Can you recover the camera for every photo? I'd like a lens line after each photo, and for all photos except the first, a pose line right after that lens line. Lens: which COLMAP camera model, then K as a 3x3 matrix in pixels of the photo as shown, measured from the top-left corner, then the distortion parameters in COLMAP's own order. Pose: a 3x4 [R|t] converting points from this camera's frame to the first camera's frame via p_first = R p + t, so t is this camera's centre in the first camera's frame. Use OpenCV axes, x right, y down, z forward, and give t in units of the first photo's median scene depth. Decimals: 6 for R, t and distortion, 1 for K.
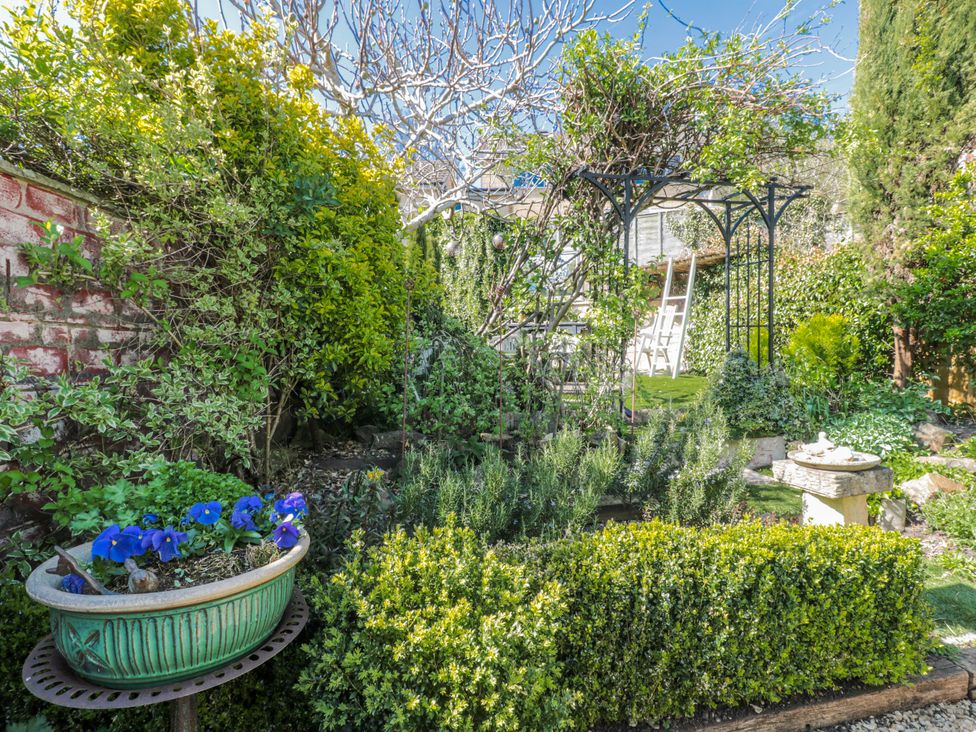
lens RADIAL K [[524.5, 0, 487.1], [0, 524.5, 369.7], [0, 0, 1]] dist [0.000602, -0.010496]
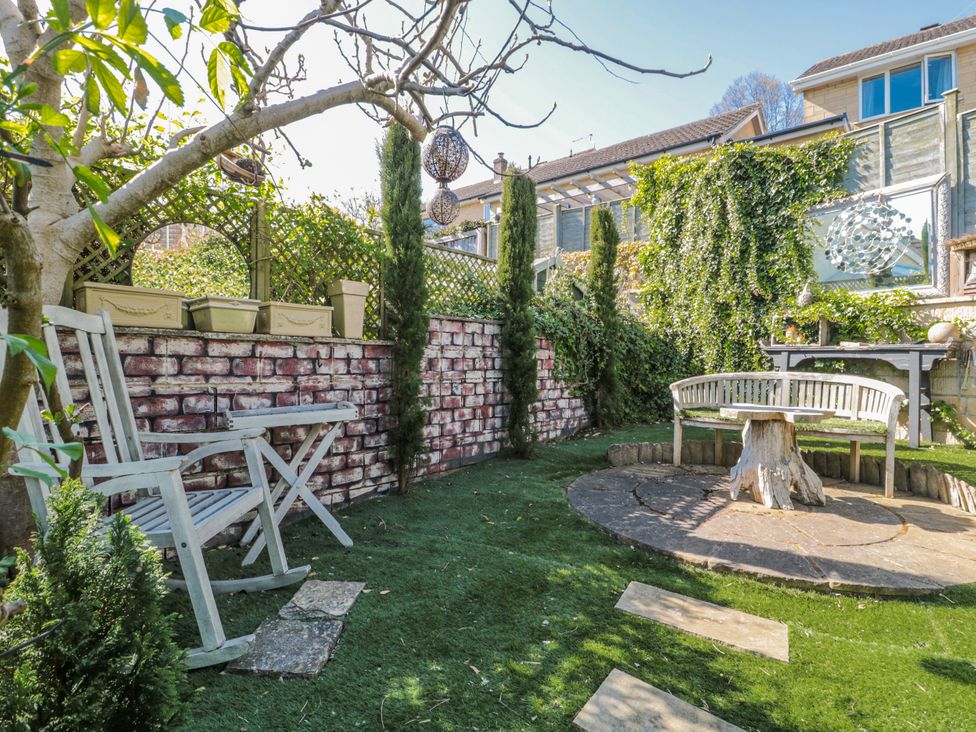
lens RADIAL K [[524.5, 0, 478.5], [0, 524.5, 368.0], [0, 0, 1]] dist [0.000602, -0.010496]
pose [[0.785405, 0.023048, -0.618553, 0.157478], [-0.030672, 0.999528, -0.001703, -0.061224], [0.618222, 0.020310, 0.785741, 0.441395]]
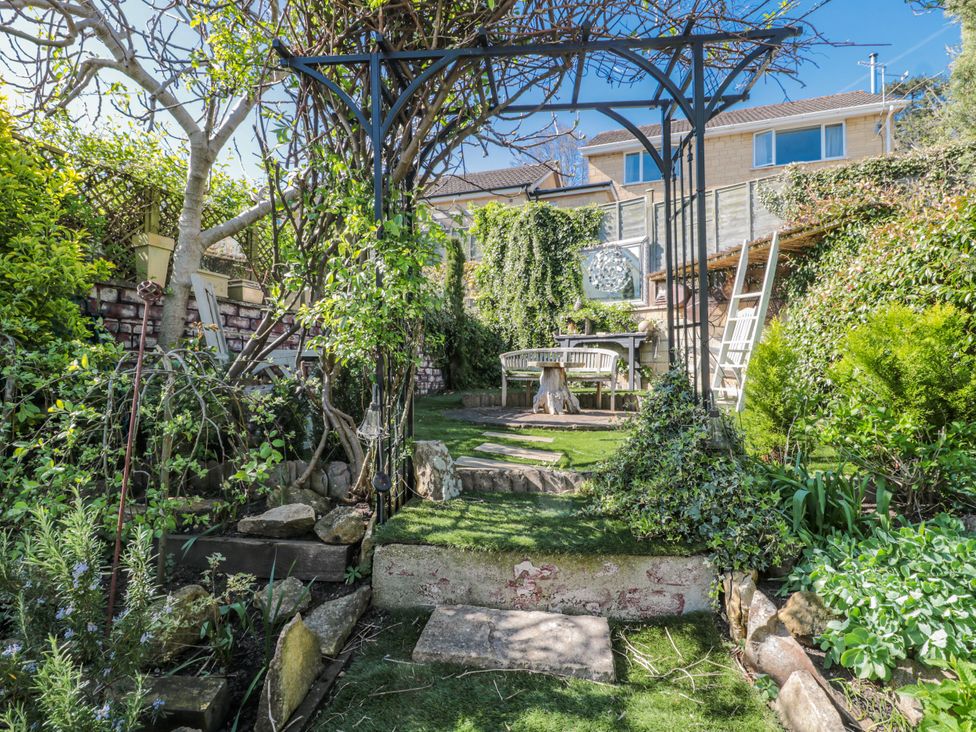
lens RADIAL K [[524.5, 0, 489.6], [0, 524.5, 363.9], [0, 0, 1]] dist [0.000602, -0.010496]
pose [[0.949299, 0.010381, -0.314203, 0.221907], [-0.024165, 0.998907, -0.040005, -0.009019], [0.313445, 0.045570, 0.948512, 0.208444]]
